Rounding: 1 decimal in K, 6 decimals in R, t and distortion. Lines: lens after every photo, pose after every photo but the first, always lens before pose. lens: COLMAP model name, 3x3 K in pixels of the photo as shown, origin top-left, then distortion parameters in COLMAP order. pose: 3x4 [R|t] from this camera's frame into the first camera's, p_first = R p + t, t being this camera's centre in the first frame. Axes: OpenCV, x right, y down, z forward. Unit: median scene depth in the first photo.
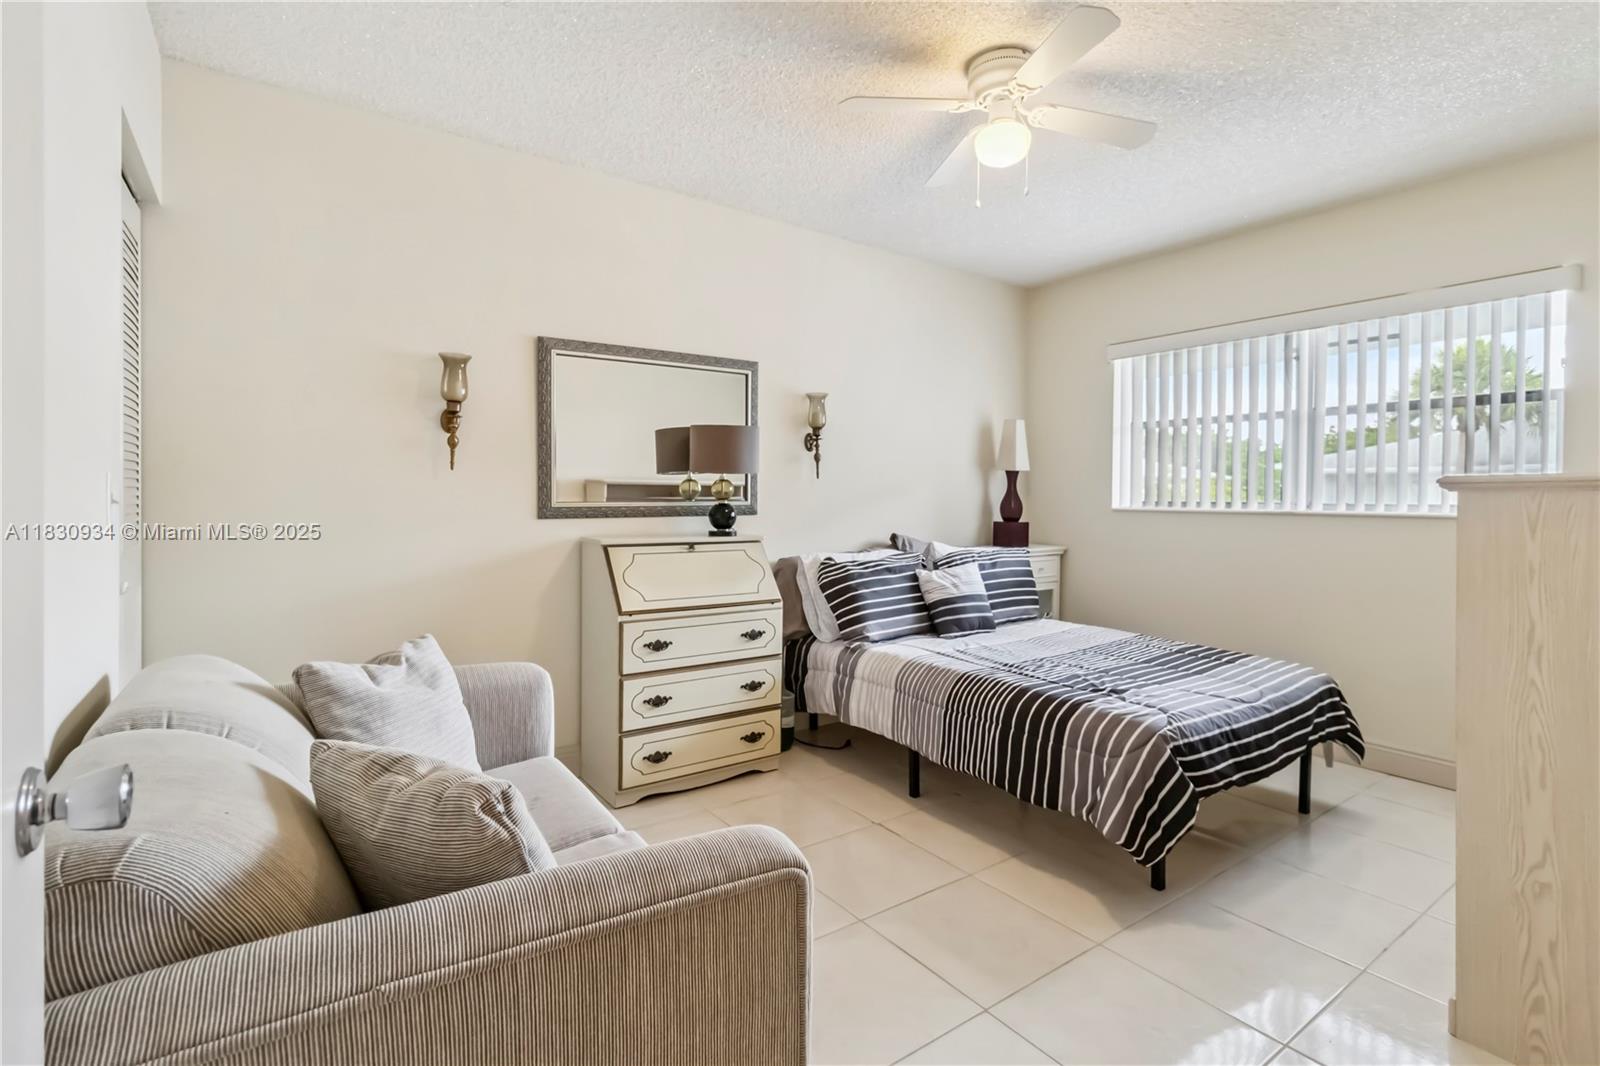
lens RADIAL K [[755.6, 0, 805.1], [0, 755.6, 521.3], [0, 0, 1]] dist [0.000411, -0.000154]
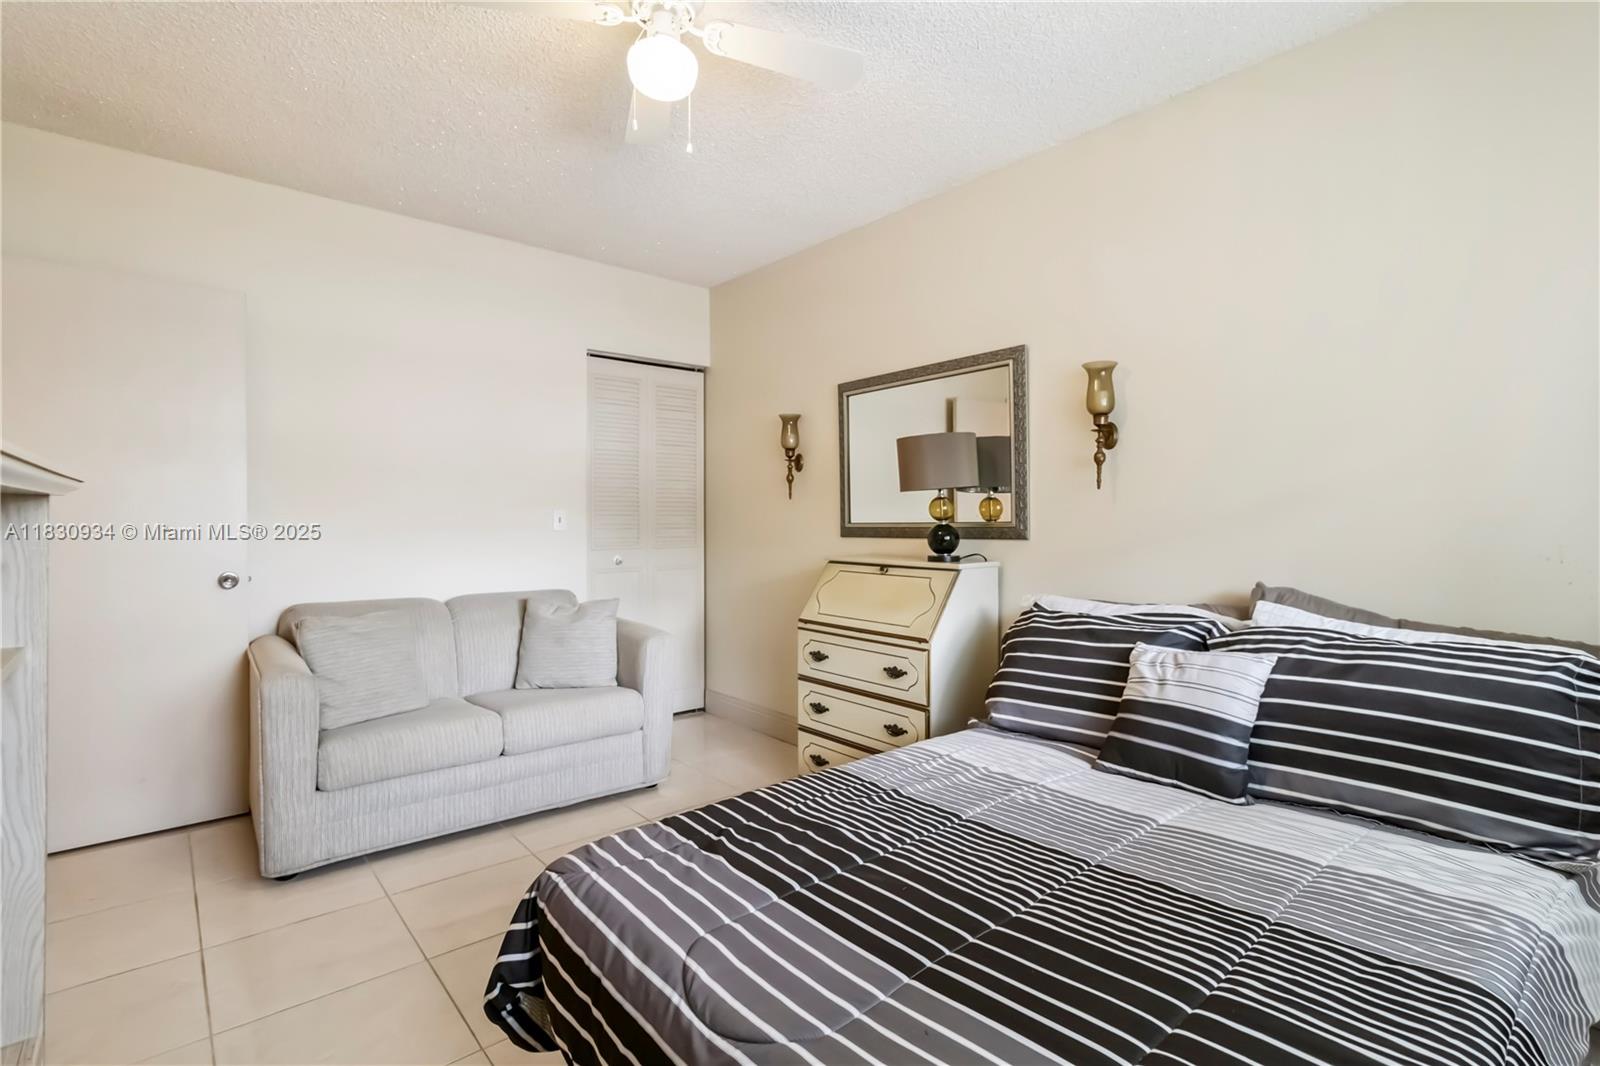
lens RADIAL K [[755.6, 0, 803.5], [0, 755.6, 526.9], [0, 0, 1]] dist [0.000411, -0.000154]
pose [[0.089332, 0.005919, -0.995984, 0.766052], [-0.029731, 0.999553, 0.003273, -0.019928], [0.995558, 0.029320, 0.089468, 0.767482]]
